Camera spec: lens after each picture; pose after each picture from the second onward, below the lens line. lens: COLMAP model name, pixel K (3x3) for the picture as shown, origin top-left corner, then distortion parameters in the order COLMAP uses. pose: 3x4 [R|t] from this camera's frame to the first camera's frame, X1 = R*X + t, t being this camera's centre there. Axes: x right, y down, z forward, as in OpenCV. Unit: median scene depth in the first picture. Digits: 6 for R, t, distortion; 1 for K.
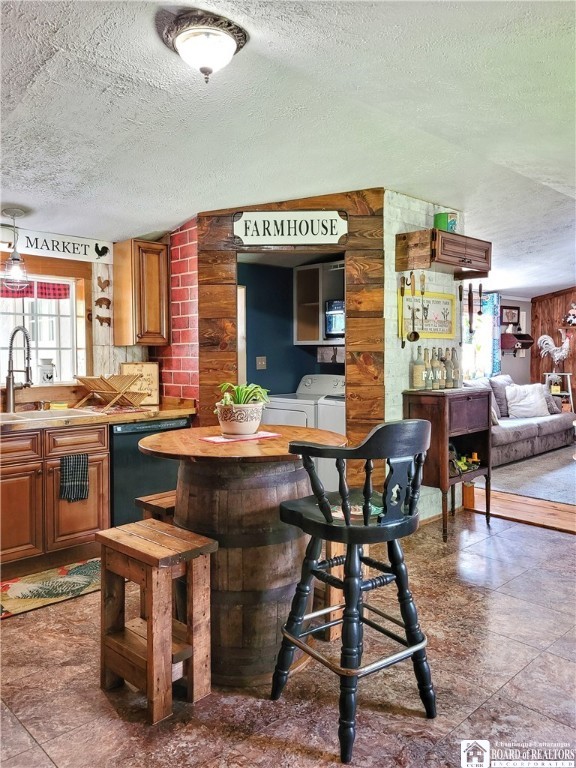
lens RADIAL K [[595.9, 0, 288.0], [0, 595.9, 384.0], [0, 0, 1]] dist [0.049824, -0.007406]
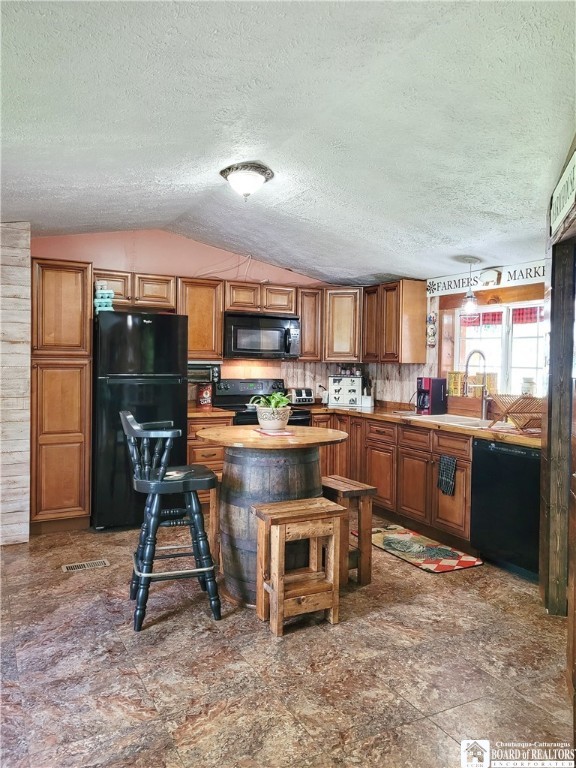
lens RADIAL K [[595.9, 0, 288.0], [0, 595.9, 384.0], [0, 0, 1]] dist [0.049824, -0.007406]
pose [[-0.301324, 0.031849, -0.952990, 0.930759], [-0.066970, 0.996267, 0.054470, -0.072748], [0.951167, 0.080235, -0.298066, 1.102964]]
